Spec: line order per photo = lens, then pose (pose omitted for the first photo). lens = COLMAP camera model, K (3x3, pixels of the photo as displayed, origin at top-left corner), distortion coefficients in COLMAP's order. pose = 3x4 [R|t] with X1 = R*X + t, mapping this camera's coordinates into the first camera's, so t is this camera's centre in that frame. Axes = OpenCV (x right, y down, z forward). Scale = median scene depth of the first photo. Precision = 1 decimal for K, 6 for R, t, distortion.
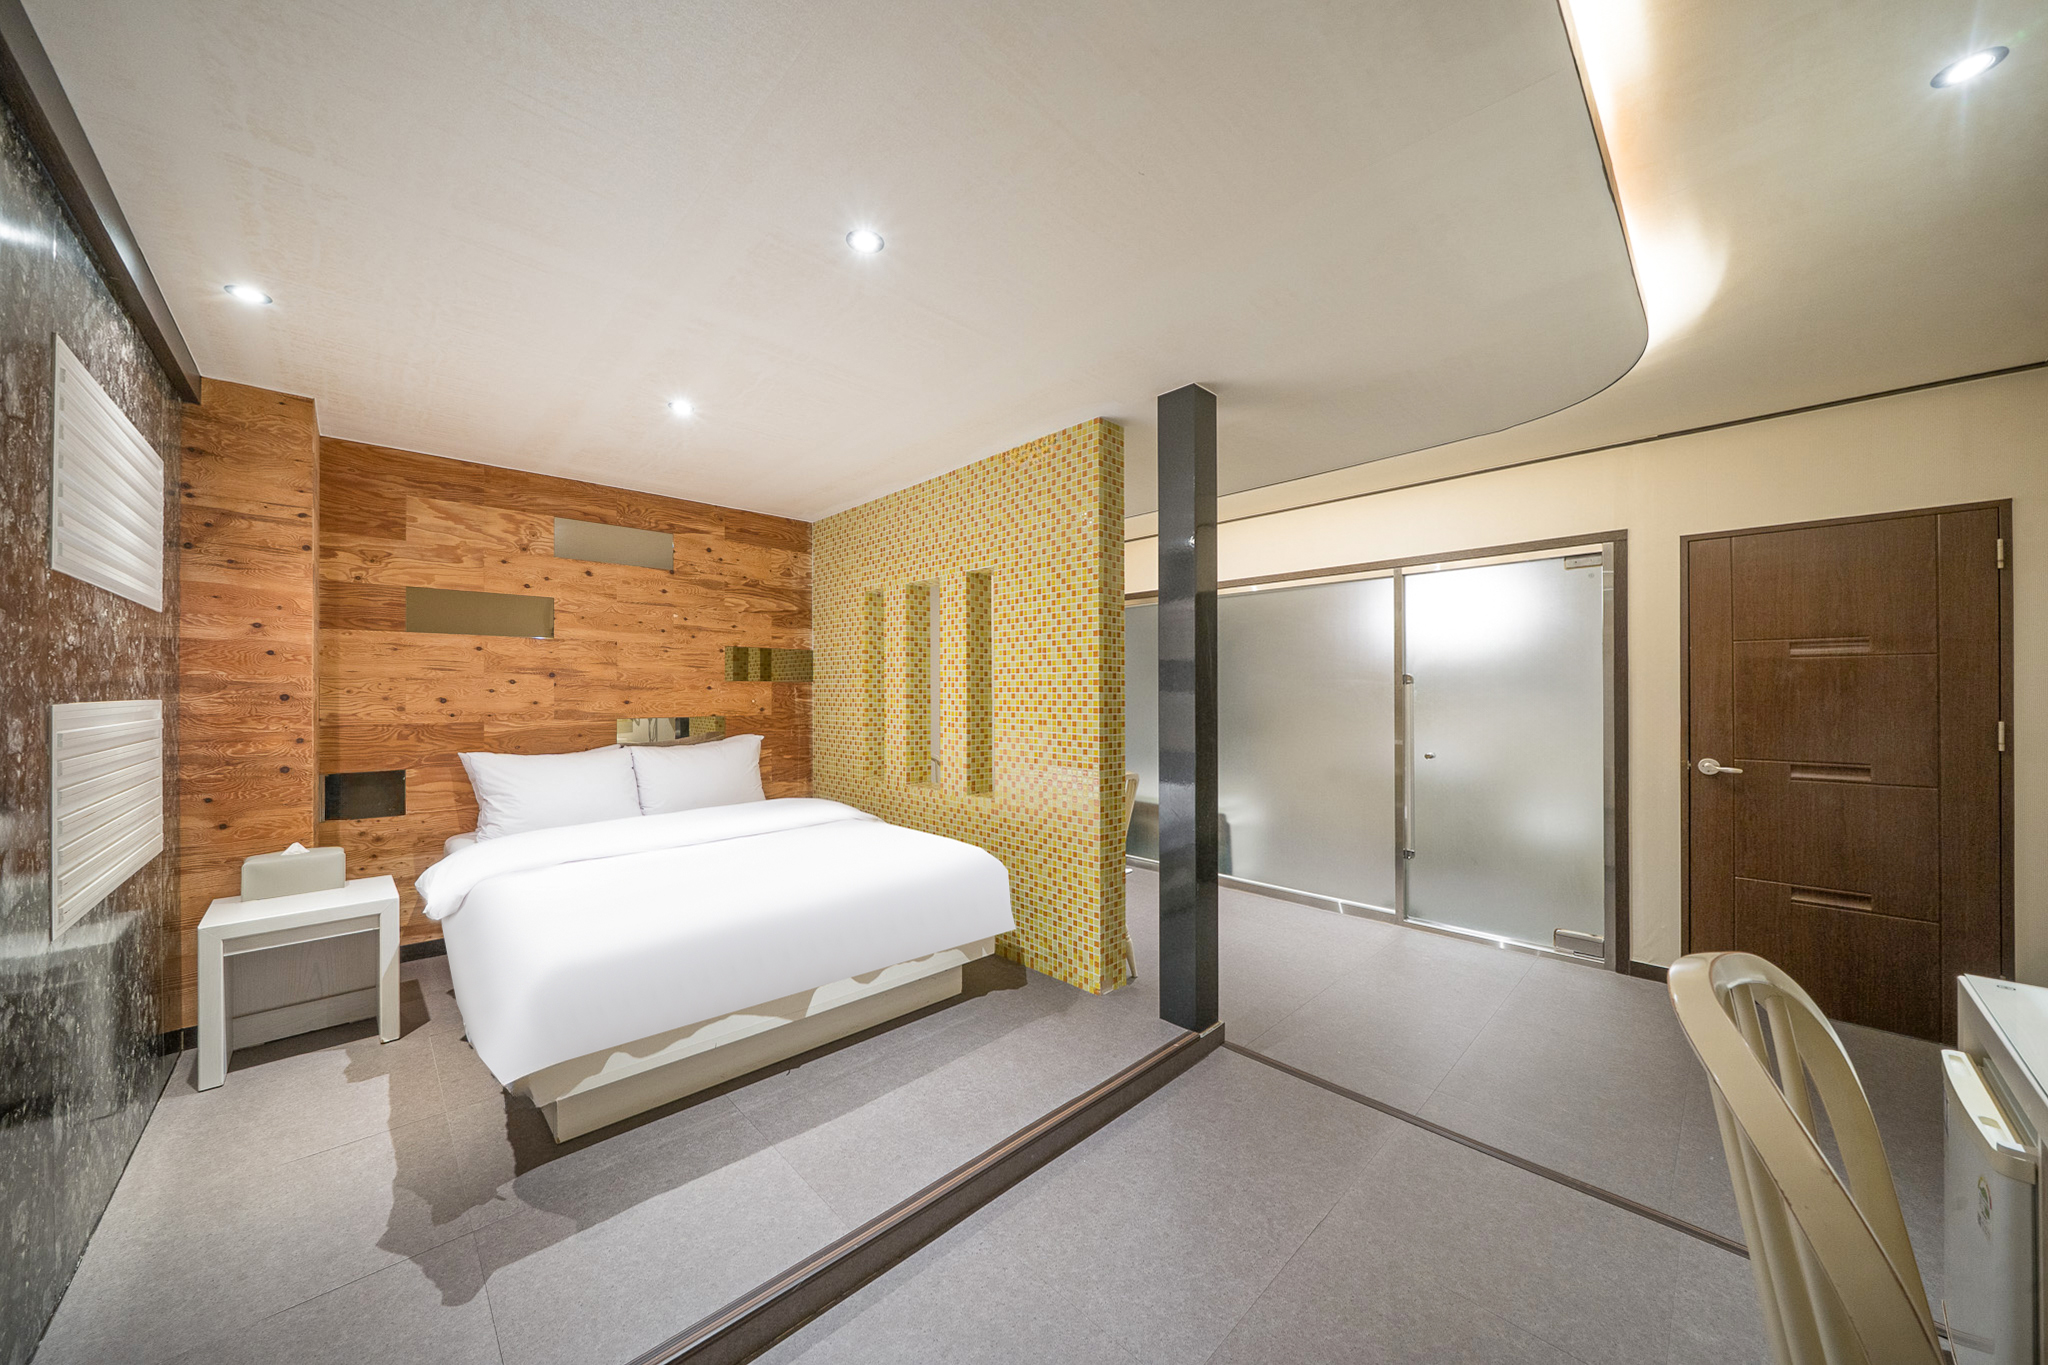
lens RADIAL K [[693.9, 0, 1022.2], [0, 693.9, 688.3], [0, 0, 1]] dist [-0.000395, -0.000242]
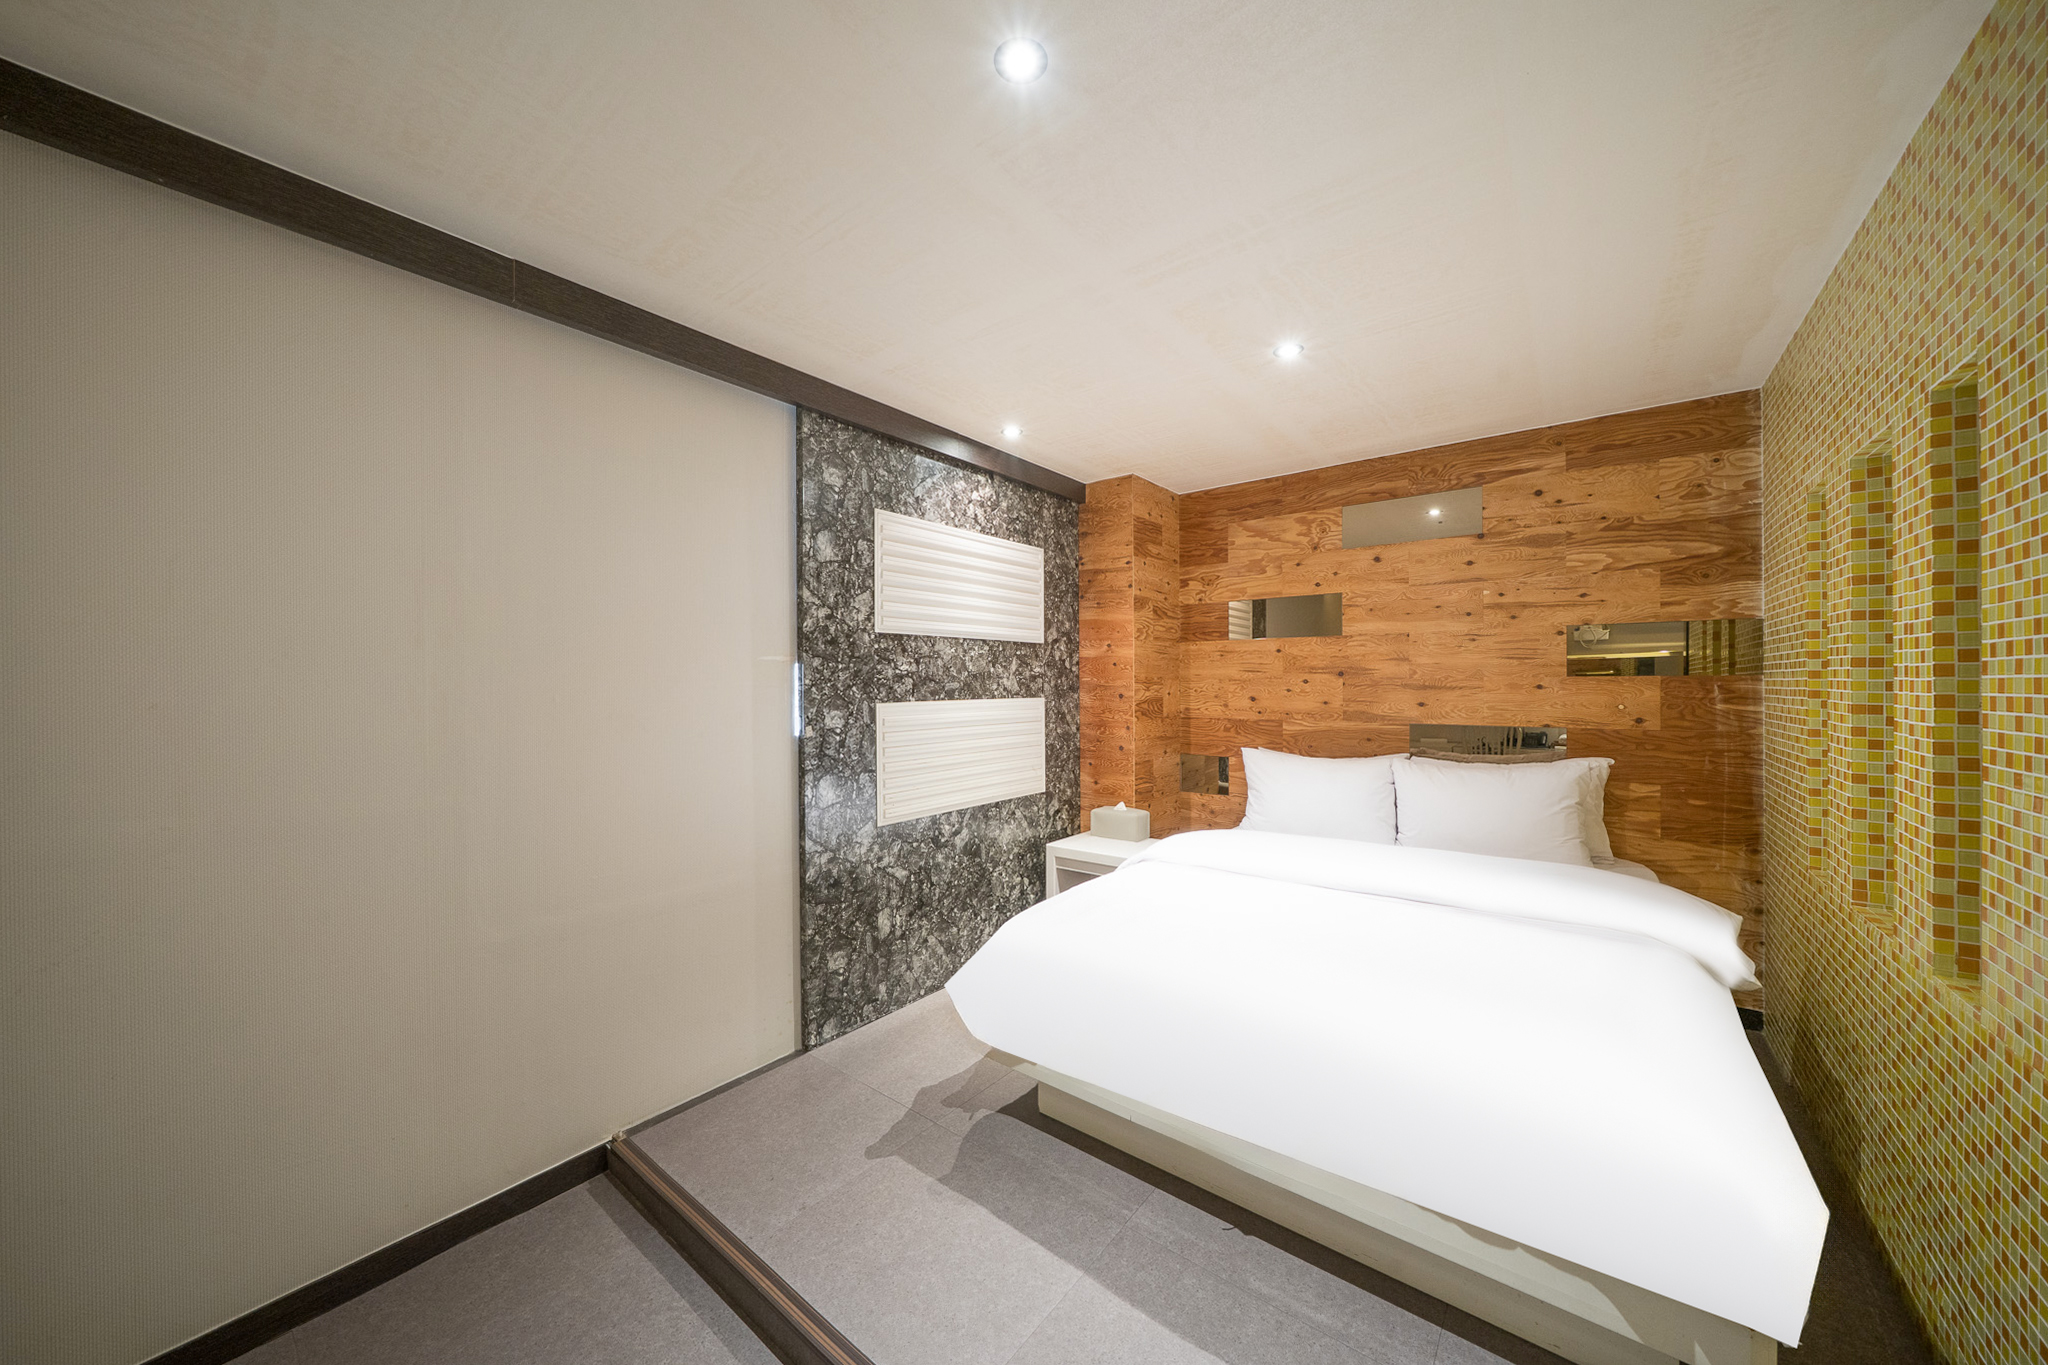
lens RADIAL K [[713.1, 0, 1022.8], [0, 713.1, 686.8], [0, 0, 1]] dist [0.000714, 0.000022]
pose [[0.138803, 0.004675, -0.990309, 0.236166], [0.009754, 0.999934, 0.006088, -0.011941], [0.990272, -0.010504, 0.138748, 0.440641]]
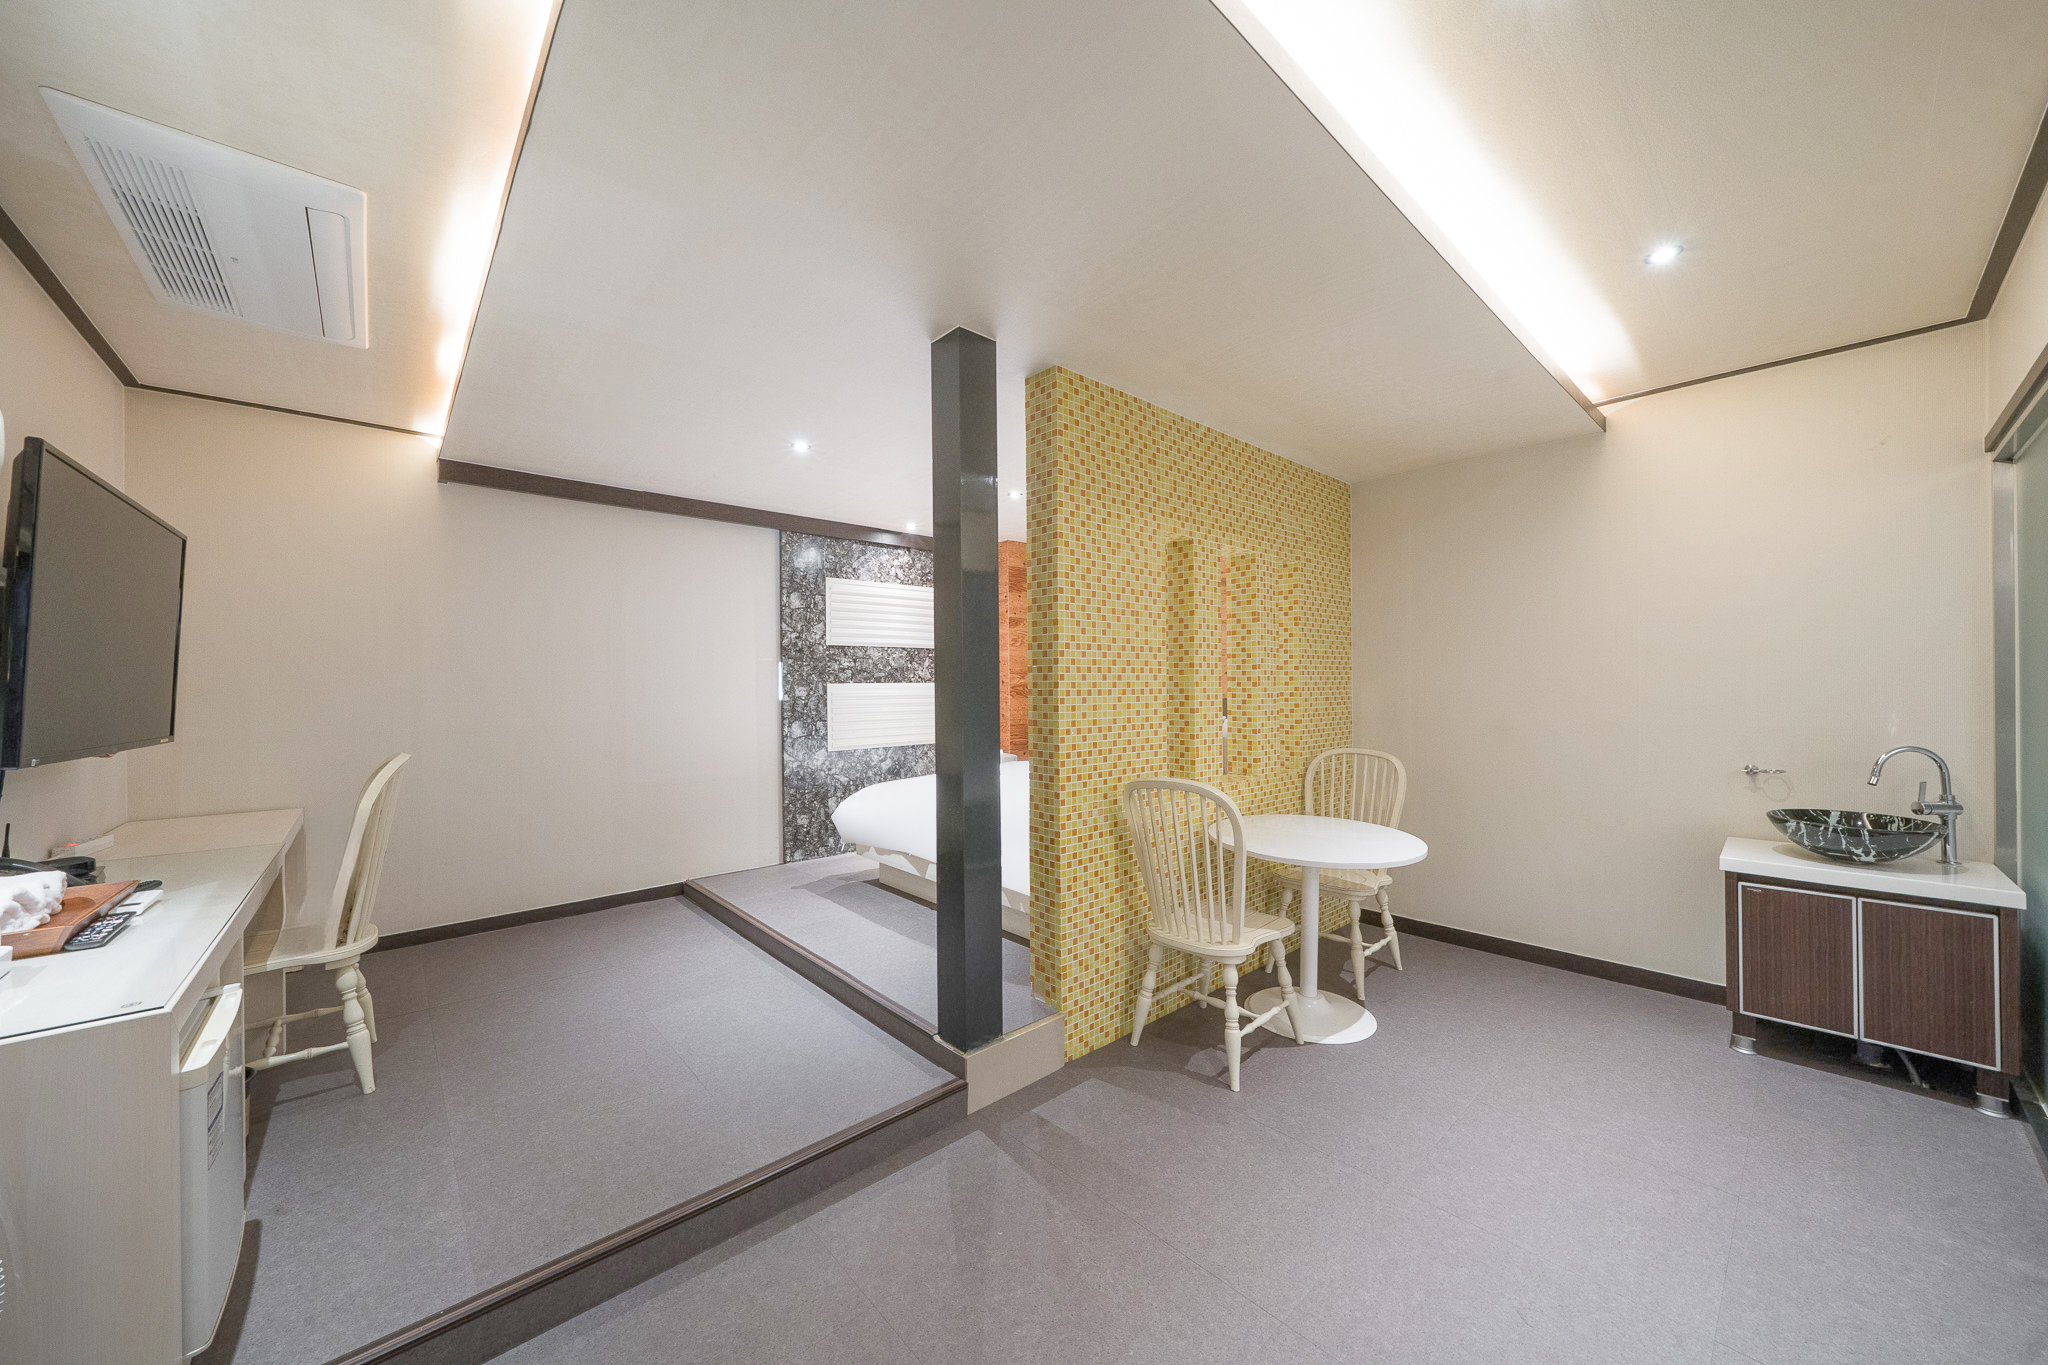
lens RADIAL K [[736.0, 0, 1023.8], [0, 736.0, 686.1], [0, 0, 1]] dist [0.000160, 0.000019]
pose [[-0.033659, 0.000561, -0.999433, 0.890482], [0.013983, 0.999902, 0.000090, 0.018932], [0.999336, -0.013972, -0.033664, 0.827043]]
